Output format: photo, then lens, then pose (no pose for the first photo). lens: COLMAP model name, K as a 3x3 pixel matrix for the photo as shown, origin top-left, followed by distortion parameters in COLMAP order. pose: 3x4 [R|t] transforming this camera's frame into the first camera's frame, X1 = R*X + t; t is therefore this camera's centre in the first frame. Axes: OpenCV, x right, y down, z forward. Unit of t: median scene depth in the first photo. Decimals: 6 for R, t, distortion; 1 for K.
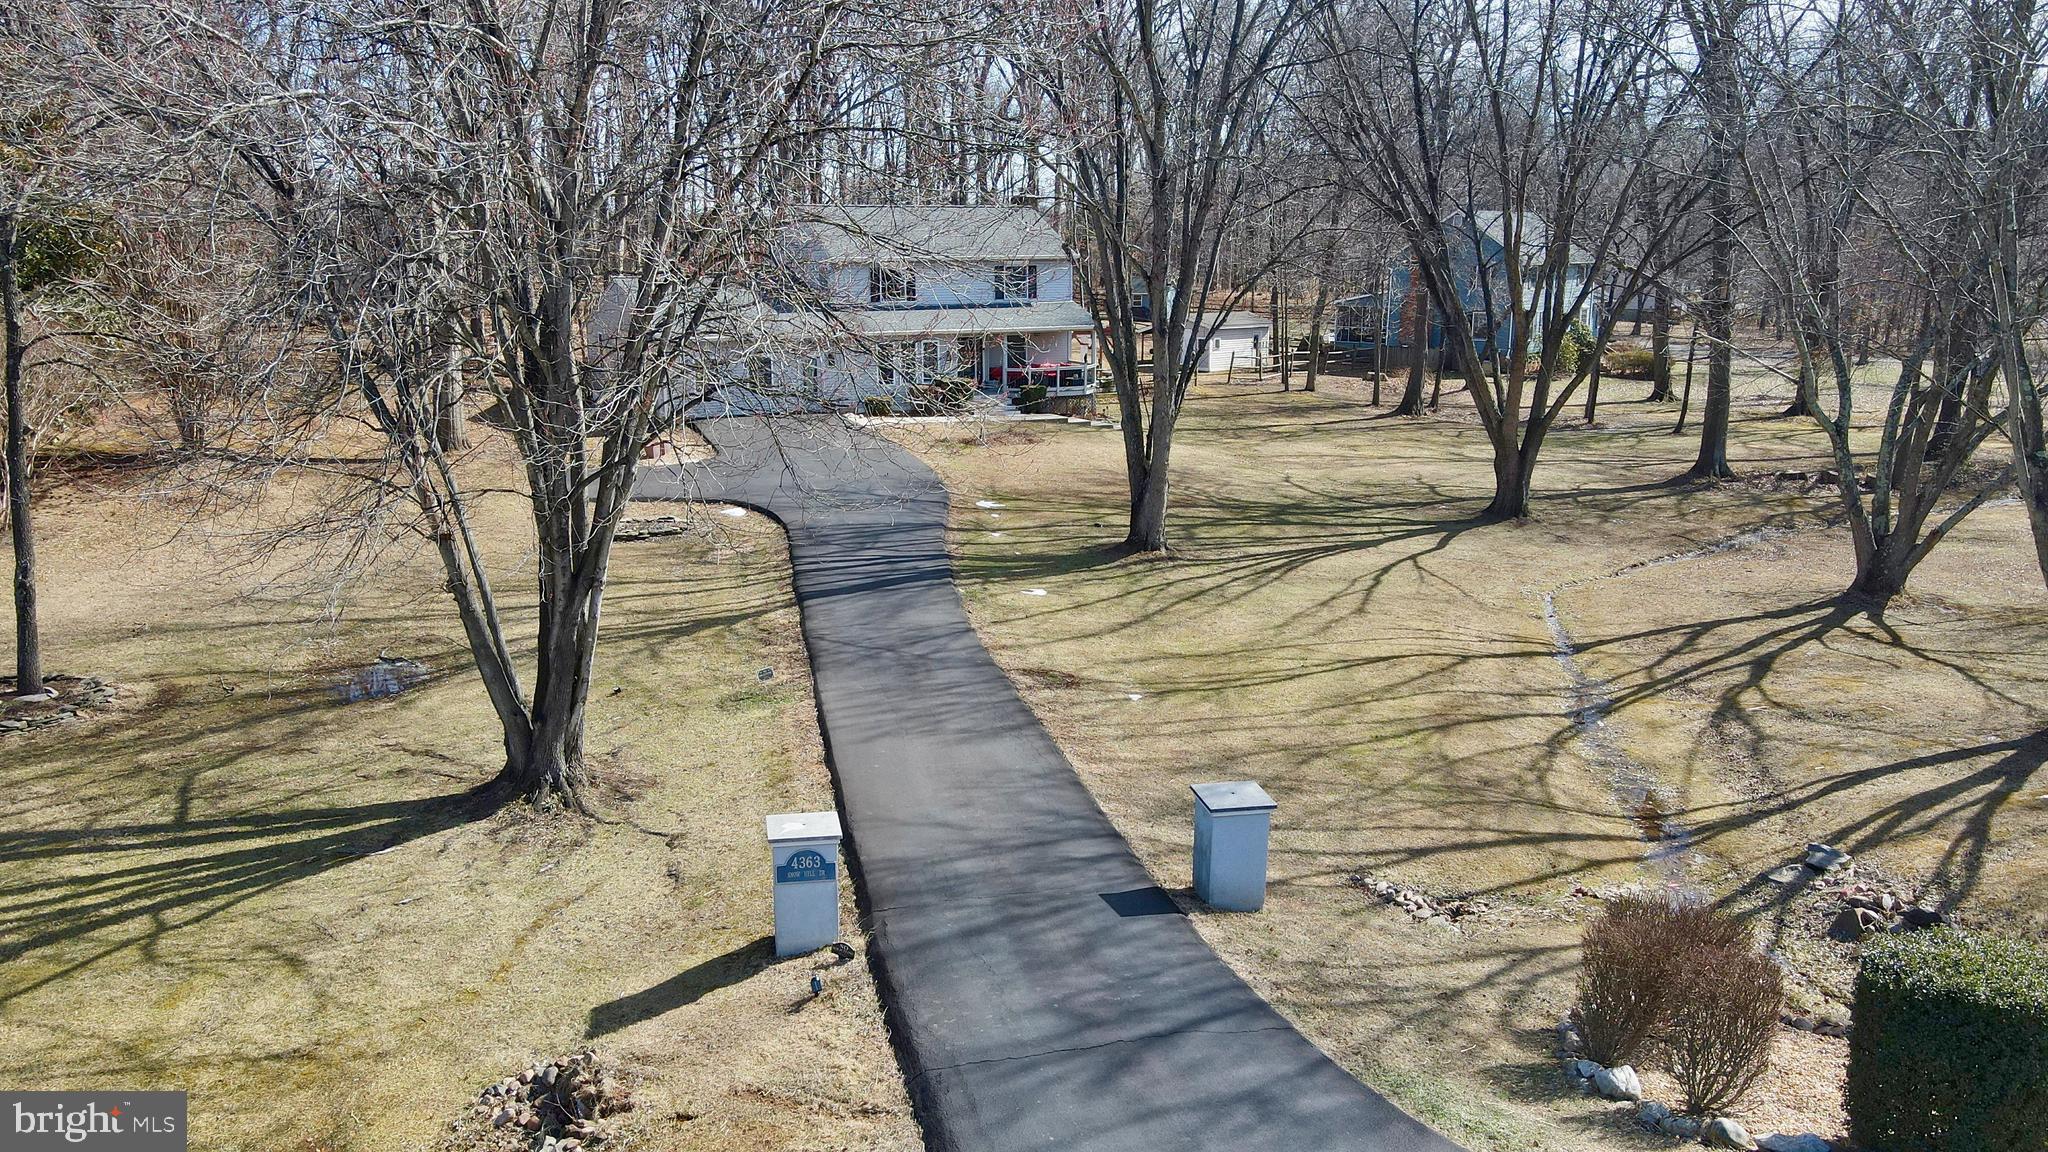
lens RADIAL K [[1518.1, 0, 1022.2], [0, 1518.1, 588.7], [0, 0, 1]] dist [-0.007072, 0.042645]
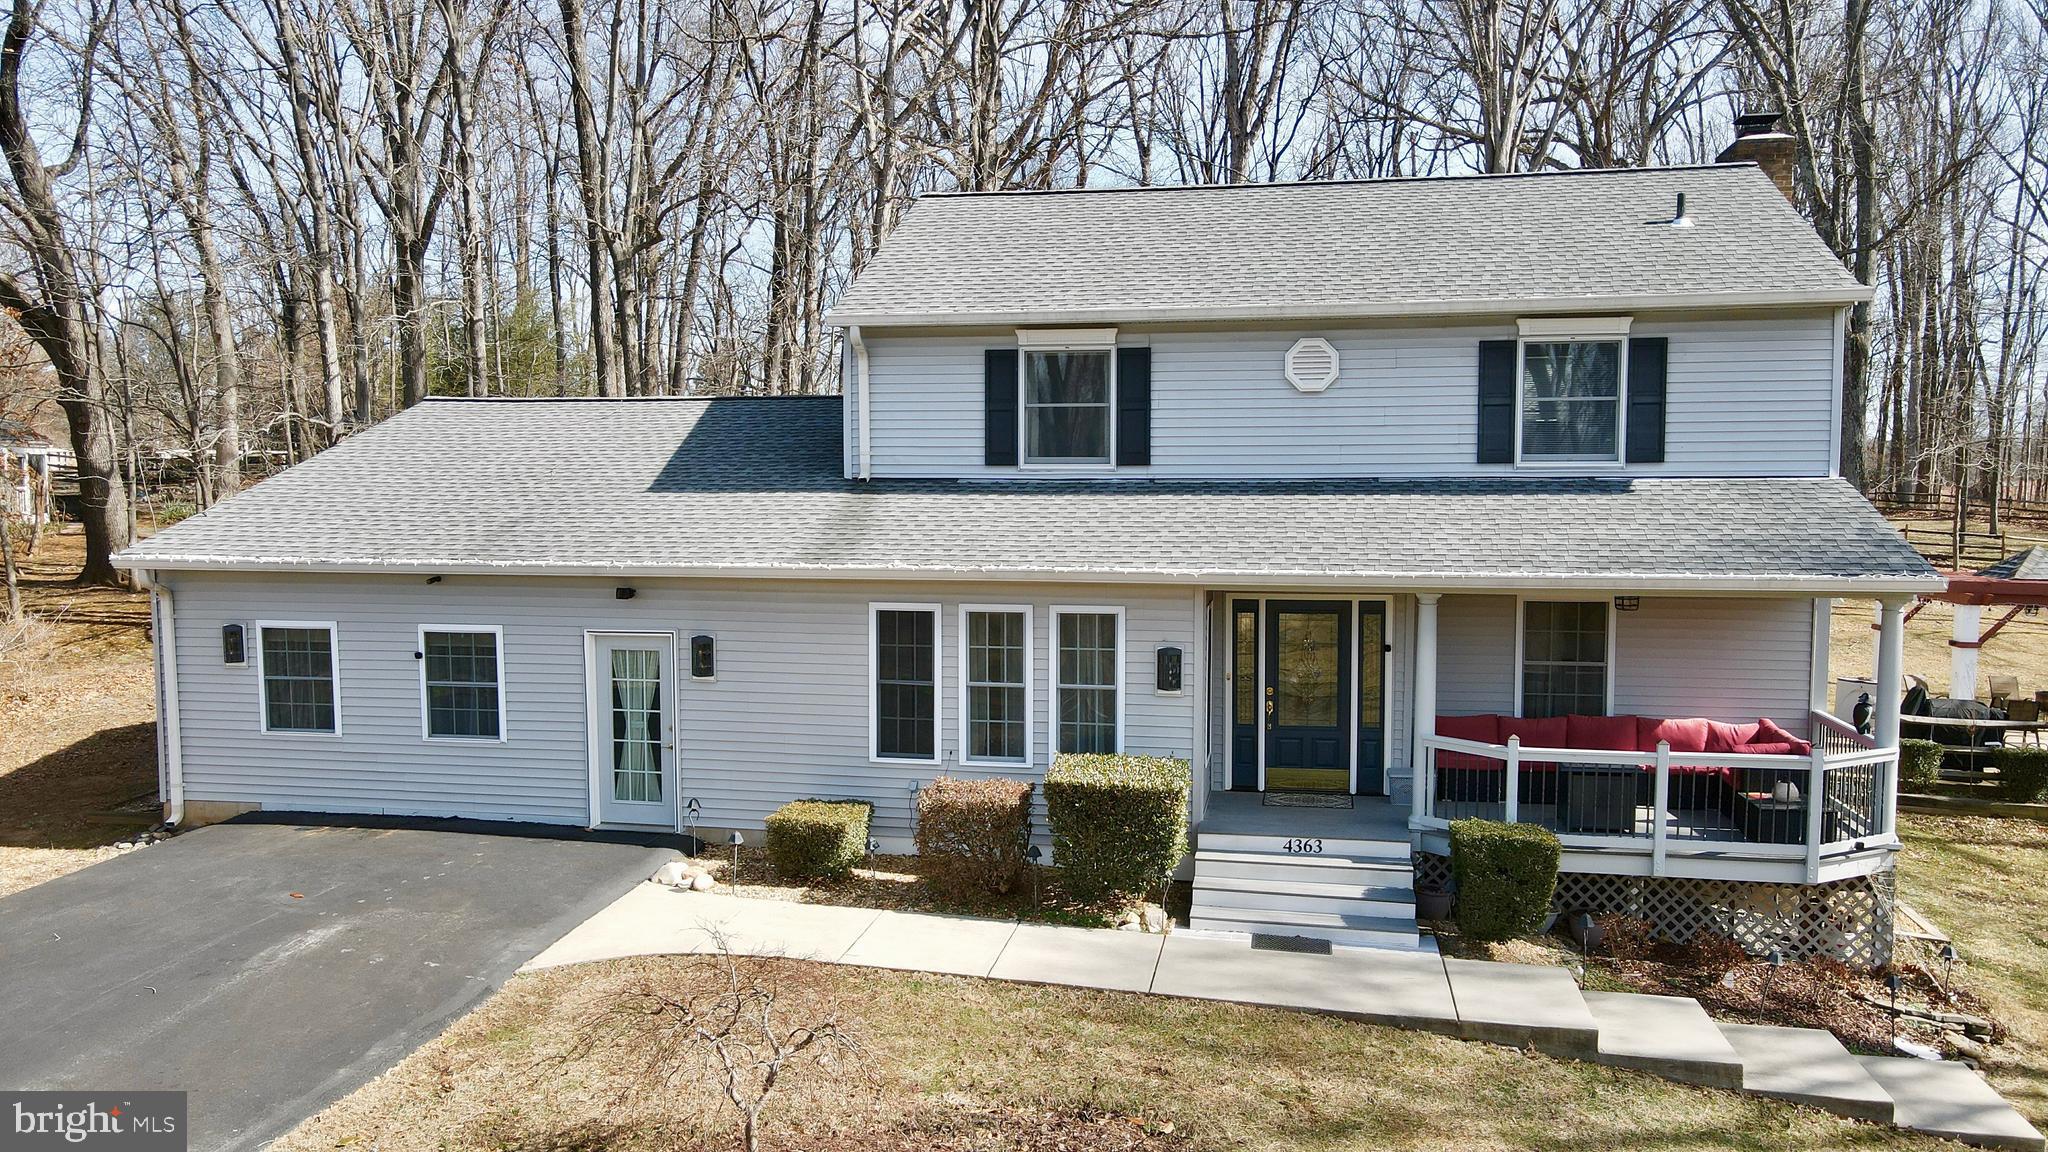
lens RADIAL K [[1518.1, 0, 1037.5], [0, 1518.1, 585.5], [0, 0, 1]] dist [-0.007072, 0.042645]
pose [[0.781654, 0.046726, -0.621960, 0.194989], [-0.140771, 0.984676, -0.102939, -0.289665], [0.607619, 0.168017, 0.776254, 1.655266]]
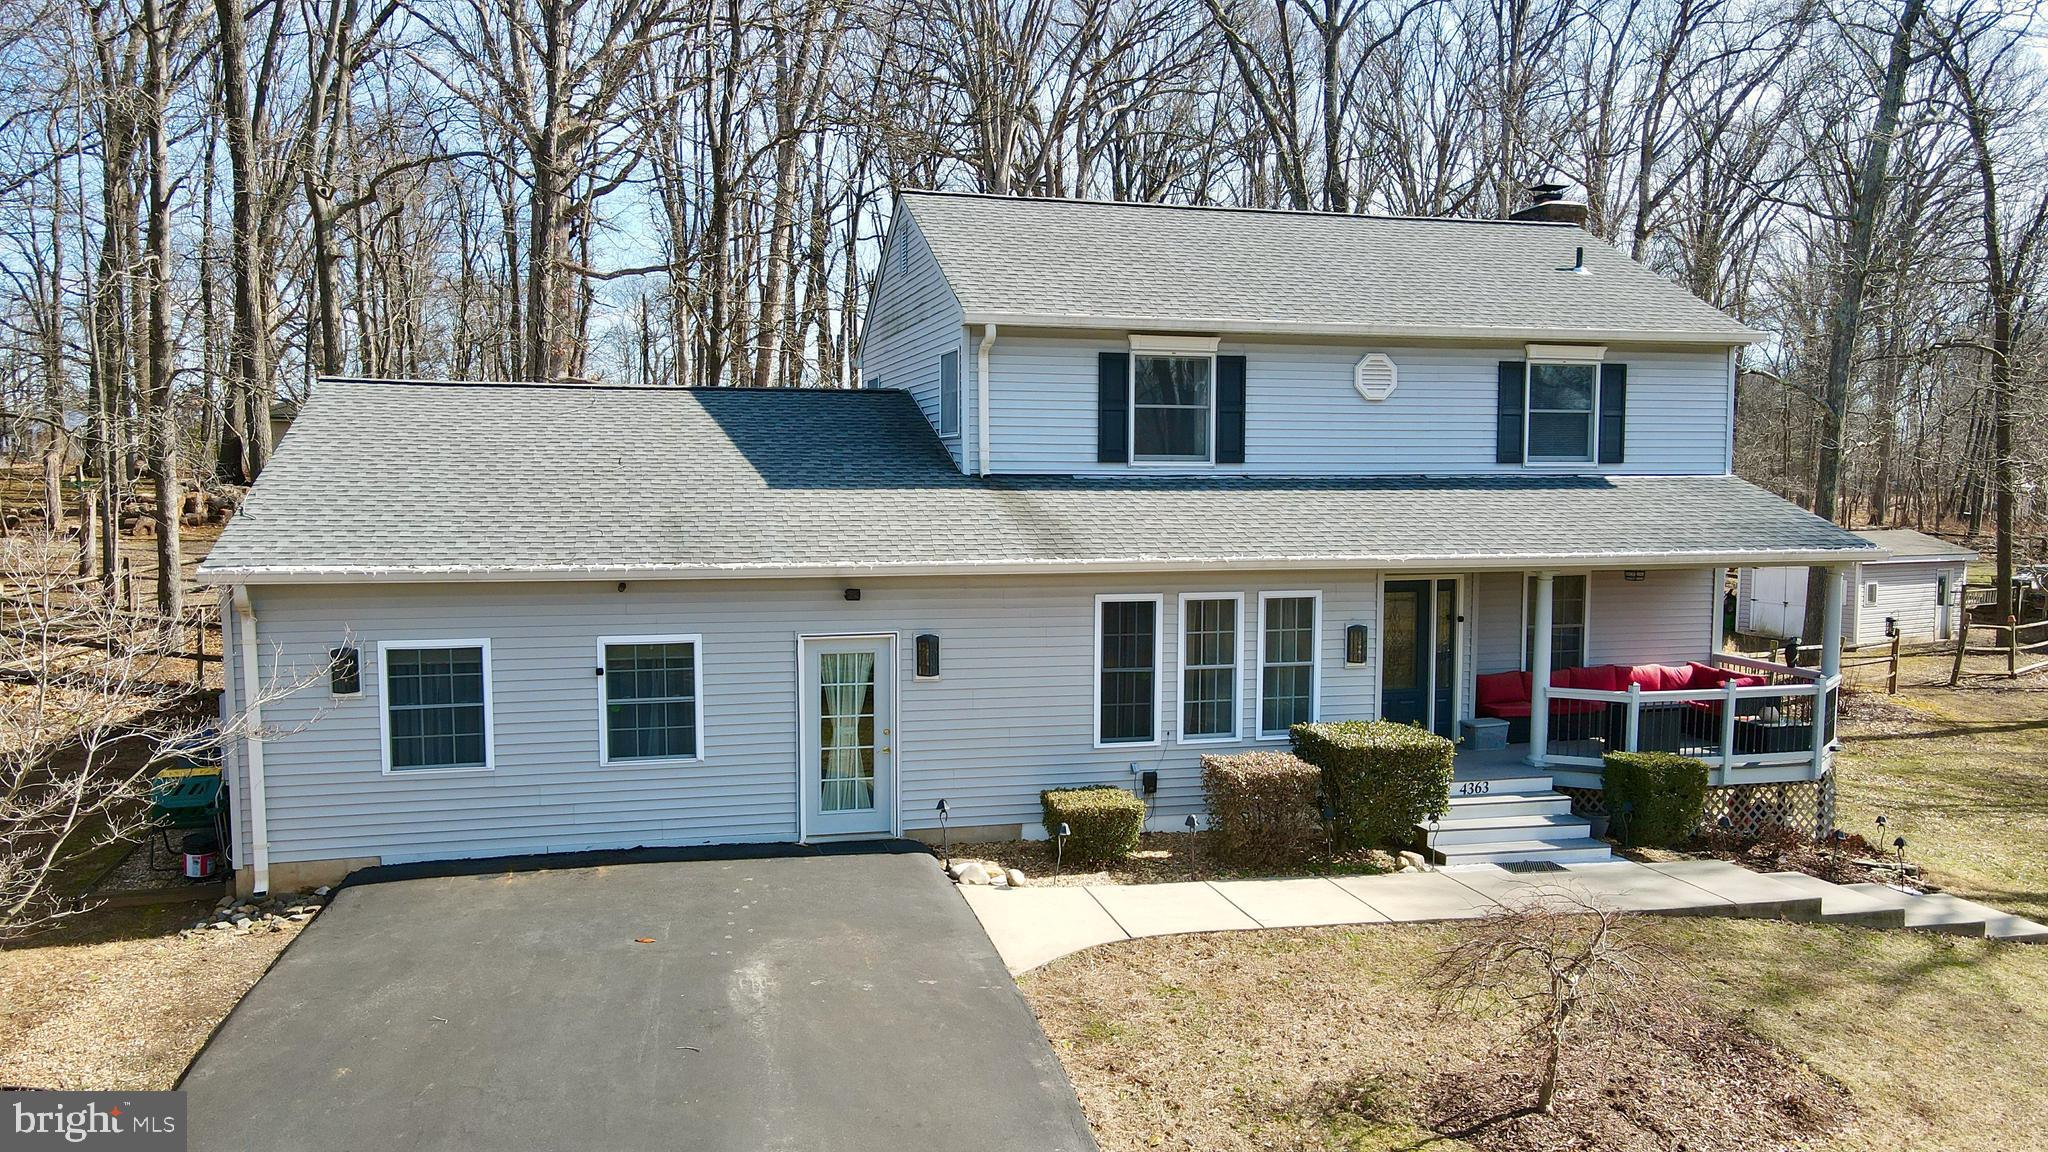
lens RADIAL K [[1518.1, 0, 1021.3], [0, 1518.1, 582.7], [0, 0, 1]] dist [-0.007072, 0.042645]
pose [[0.975467, 0.022063, -0.219039, -0.098660], [-0.054373, 0.988286, -0.142599, -0.252931], [0.213327, 0.151011, 0.965240, 1.486591]]
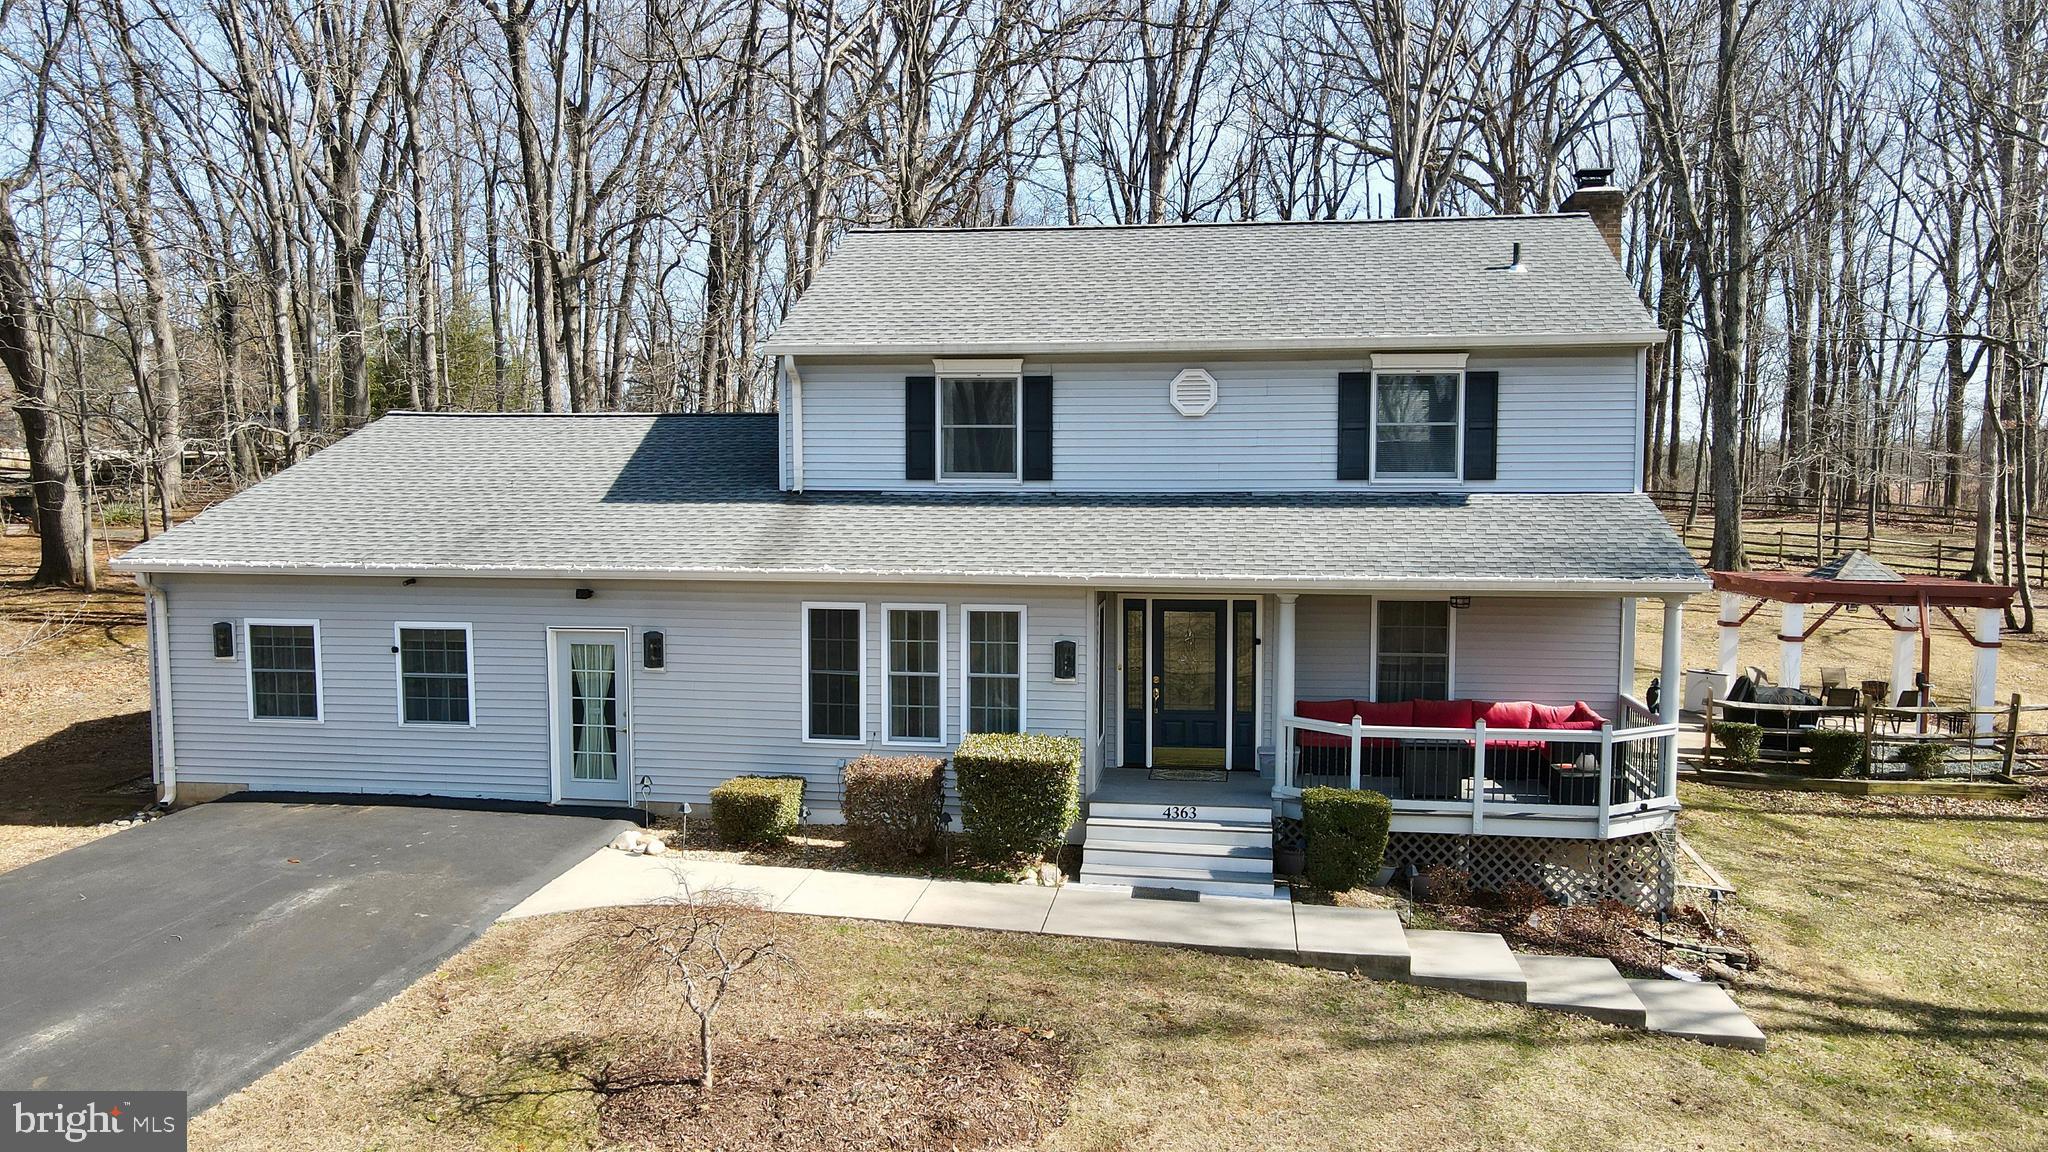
lens RADIAL K [[1518.1, 0, 1038.5], [0, 1518.1, 588.5], [0, 0, 1]] dist [-0.007072, 0.042645]
pose [[0.807866, 0.047780, -0.587426, 0.250476], [-0.135781, 0.984985, -0.106618, -0.283701], [0.573512, 0.165894, 0.802224, 1.600216]]
